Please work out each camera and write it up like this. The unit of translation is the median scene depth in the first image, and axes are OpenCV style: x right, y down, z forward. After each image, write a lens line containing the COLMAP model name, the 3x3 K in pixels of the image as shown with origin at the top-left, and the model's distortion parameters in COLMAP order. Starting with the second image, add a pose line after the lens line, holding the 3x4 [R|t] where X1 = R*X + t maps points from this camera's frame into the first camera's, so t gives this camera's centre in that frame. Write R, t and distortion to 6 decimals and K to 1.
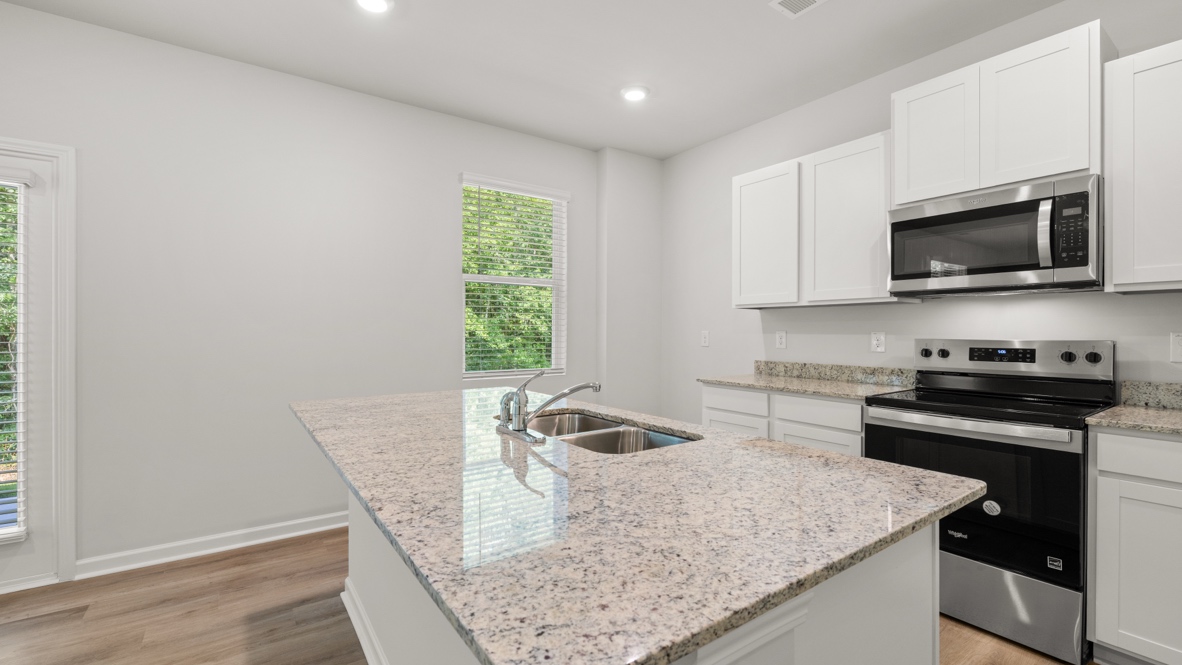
lens RADIAL K [[513.9, 0, 585.0], [0, 513.9, 332.9], [0, 0, 1]] dist [0.000113, 0.000053]
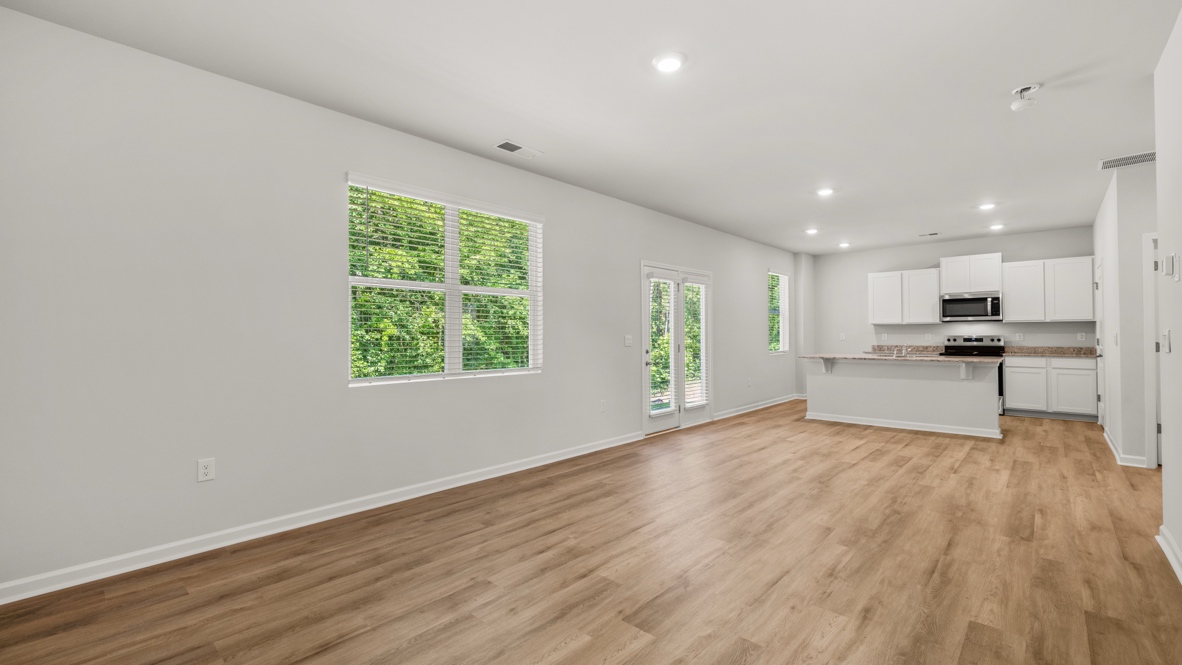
lens RADIAL K [[496.8, 0, 585.5], [0, 496.8, 330.7], [0, 0, 1]] dist [-0.001614, -0.000145]
pose [[0.977597, -0.005663, 0.210407, -2.351378], [0.008092, 0.999910, -0.010684, -0.003808], [-0.210328, 0.012147, 0.977555, -1.641557]]
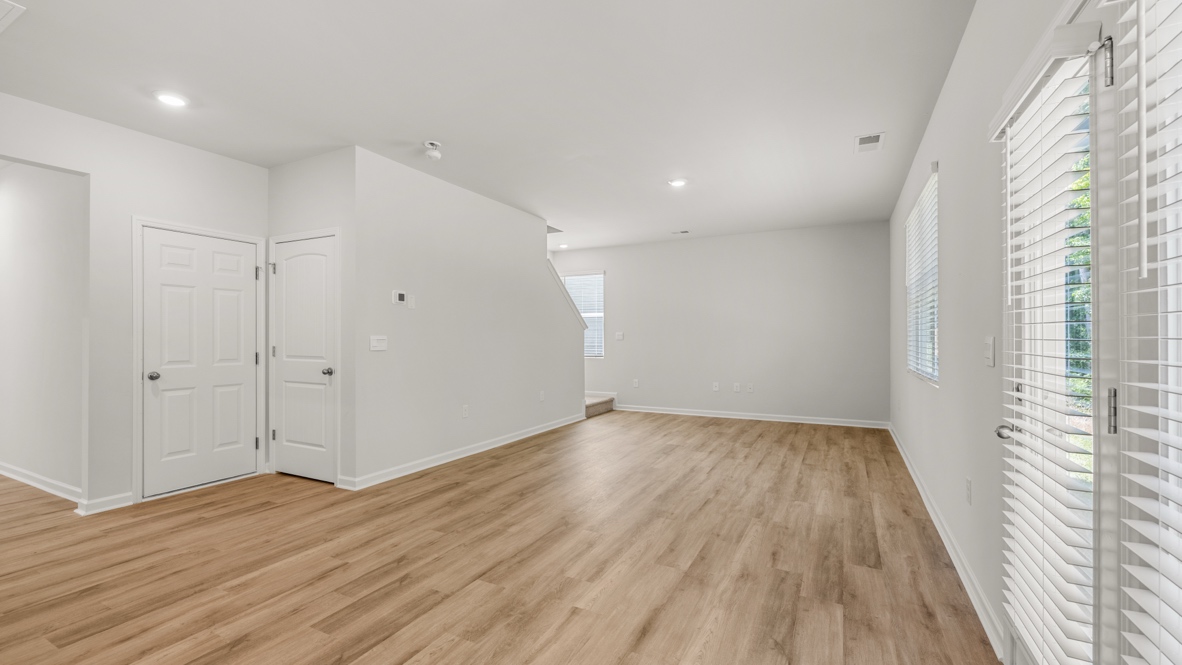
lens RADIAL K [[496.8, 0, 585.5], [0, 496.8, 330.7], [0, 0, 1]] dist [-0.001614, -0.000145]
pose [[-0.885209, -0.009145, -0.465103, -0.667275], [-0.002136, 0.999876, -0.015595, 0.000868], [0.465188, -0.012811, -0.885119, 1.008113]]
